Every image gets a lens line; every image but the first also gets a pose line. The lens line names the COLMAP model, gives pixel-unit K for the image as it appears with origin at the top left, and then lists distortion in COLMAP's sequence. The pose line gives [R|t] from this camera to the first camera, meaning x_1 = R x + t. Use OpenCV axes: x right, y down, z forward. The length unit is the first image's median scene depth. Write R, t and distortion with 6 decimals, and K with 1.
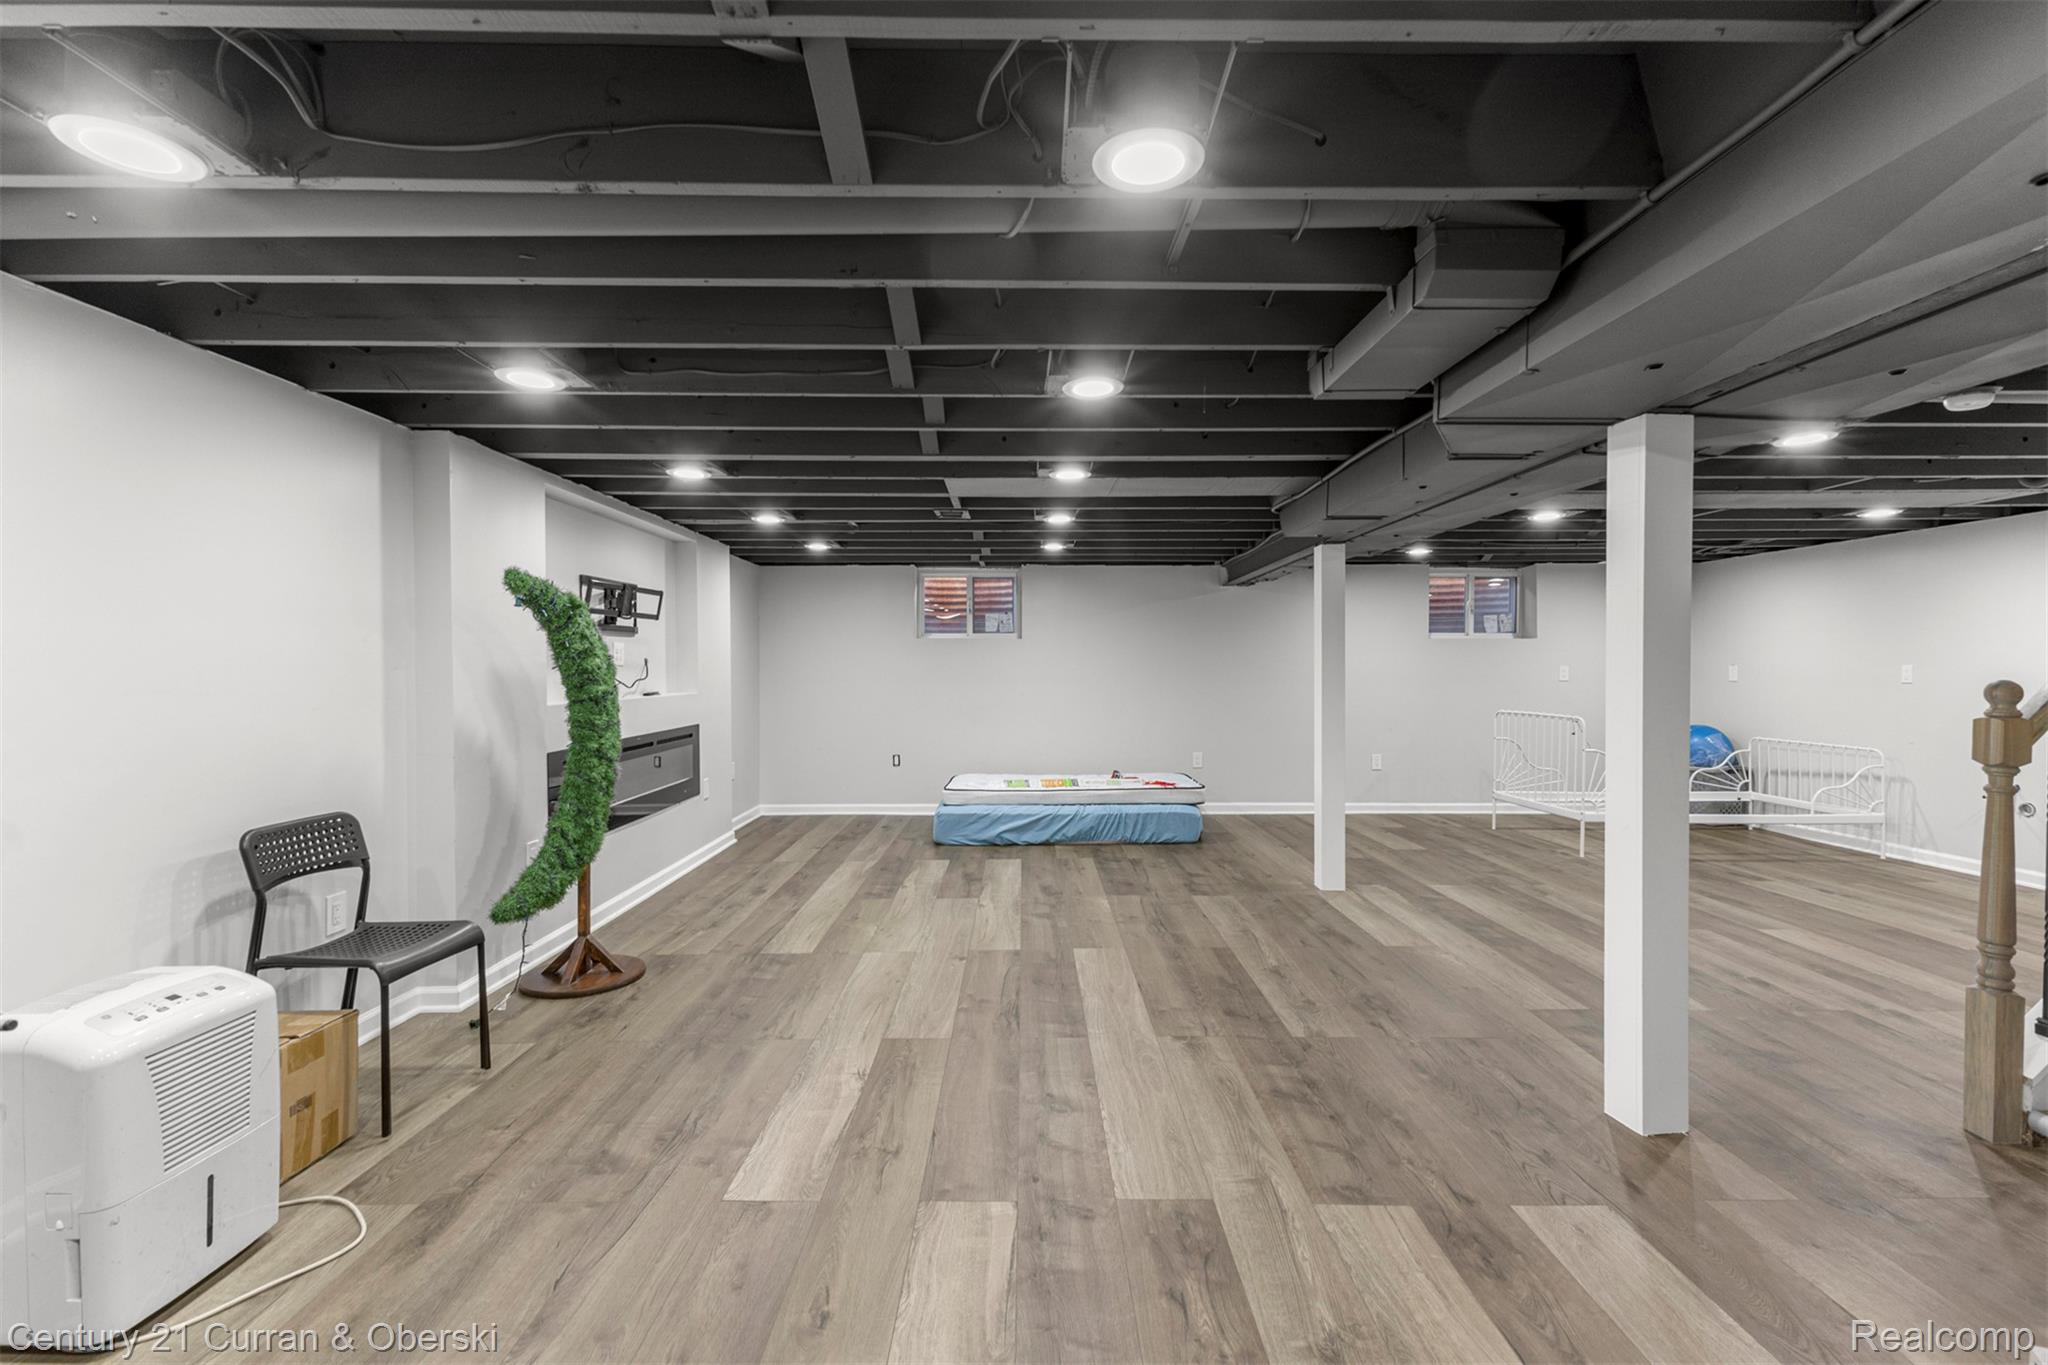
lens RADIAL K [[888.6, 0, 1024.4], [0, 888.6, 676.4], [0, 0, 1]] dist [-0.001859, -0.000499]
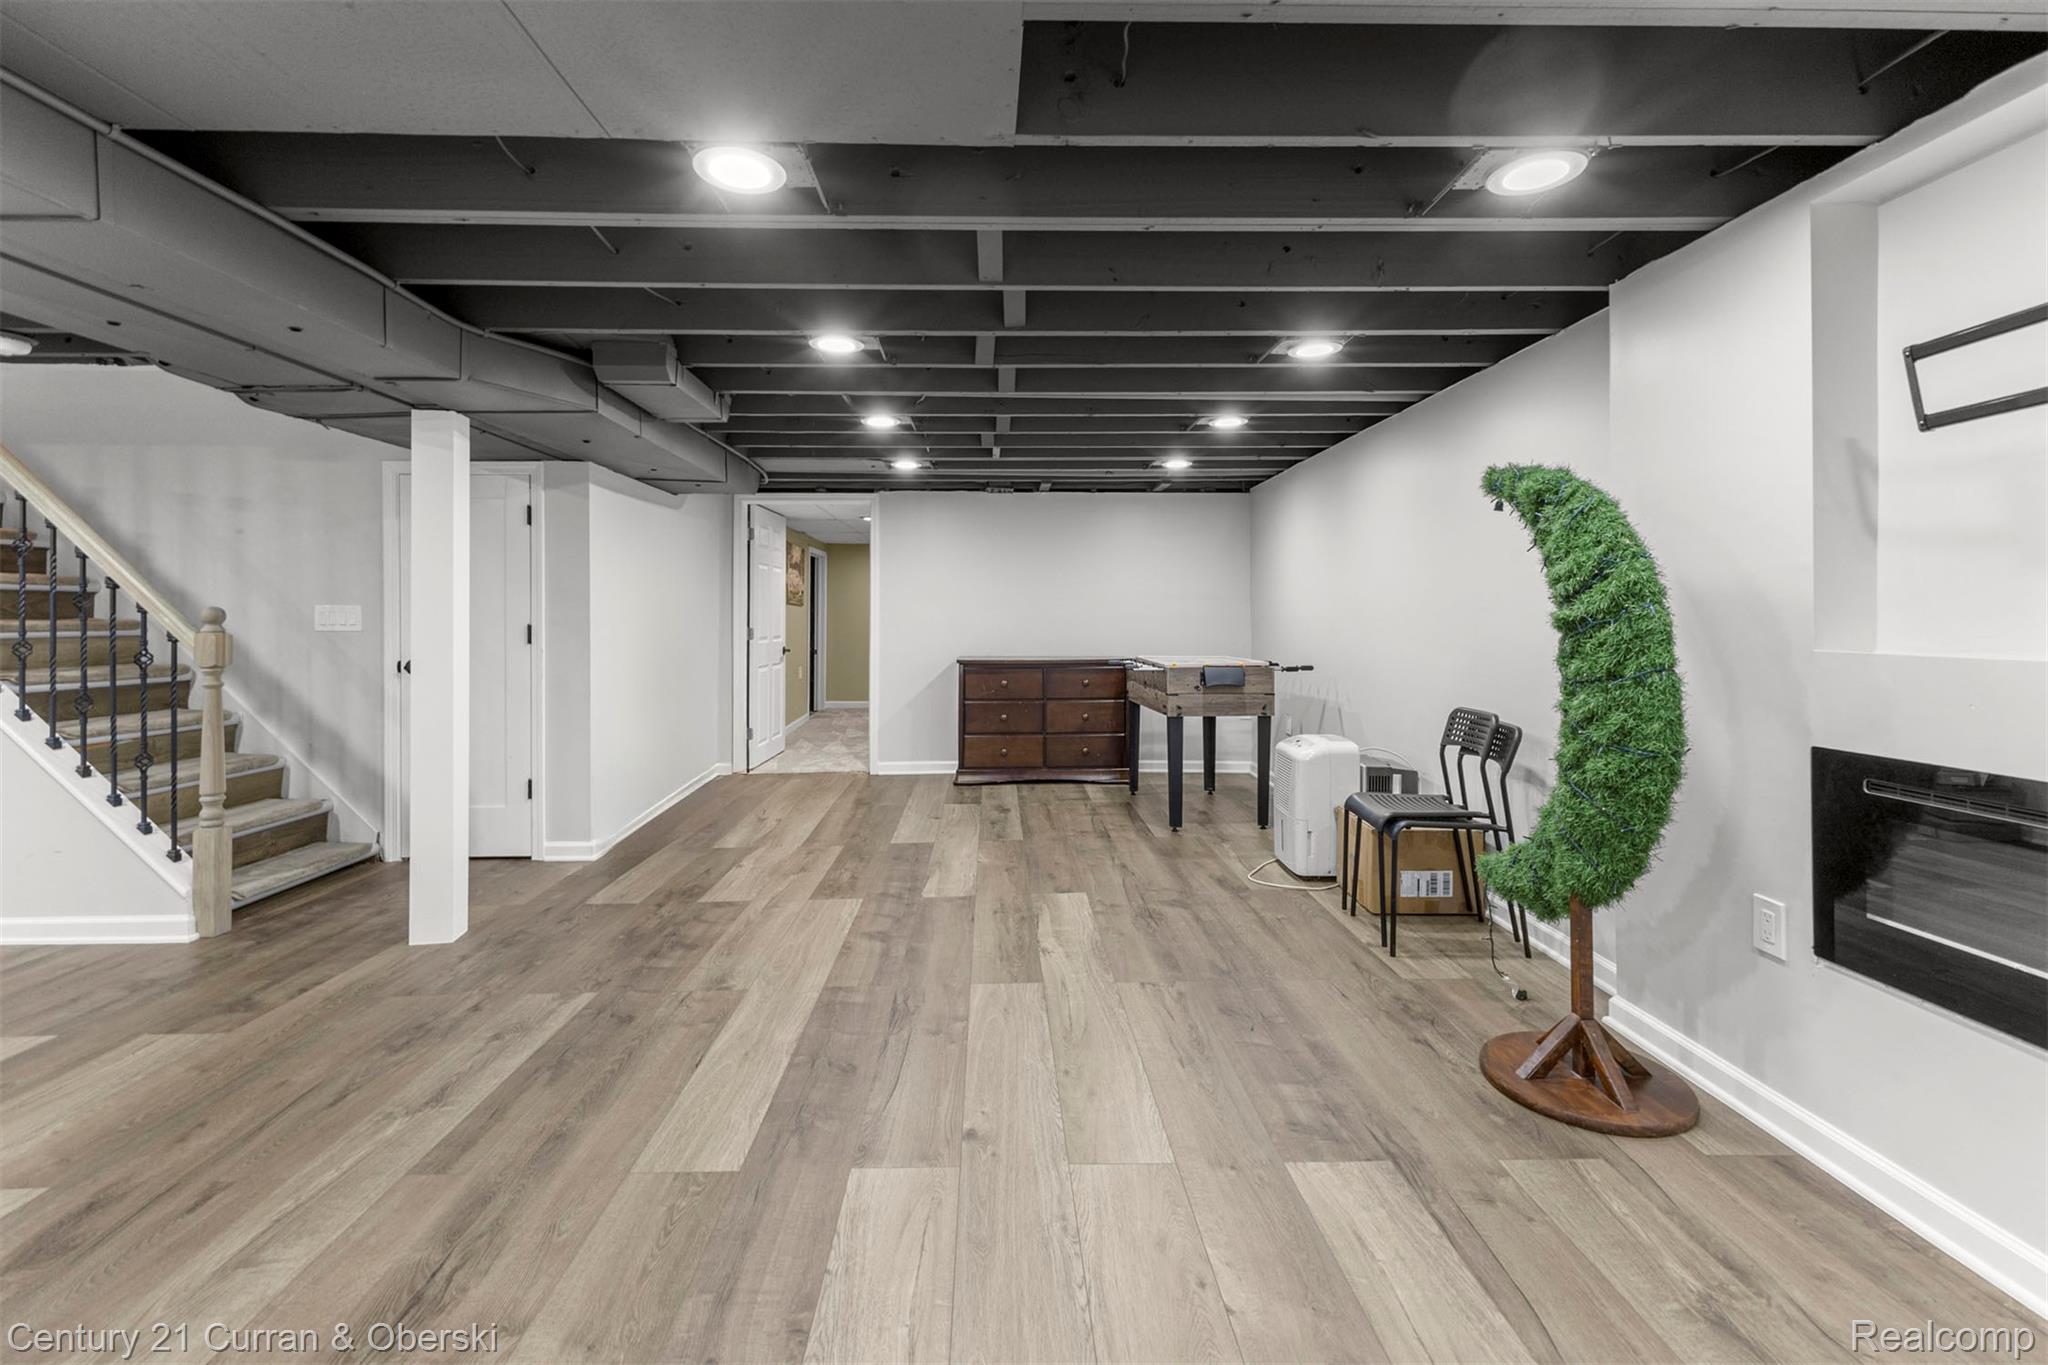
lens RADIAL K [[888.6, 0, 1012.1], [0, 888.6, 616.6], [0, 0, 1]] dist [-0.001859, -0.000499]
pose [[-0.999687, 0.005641, -0.024361, -0.094057], [0.005389, 0.999931, 0.010415, 0.008492], [0.024418, 0.010280, -0.999649, 1.718470]]
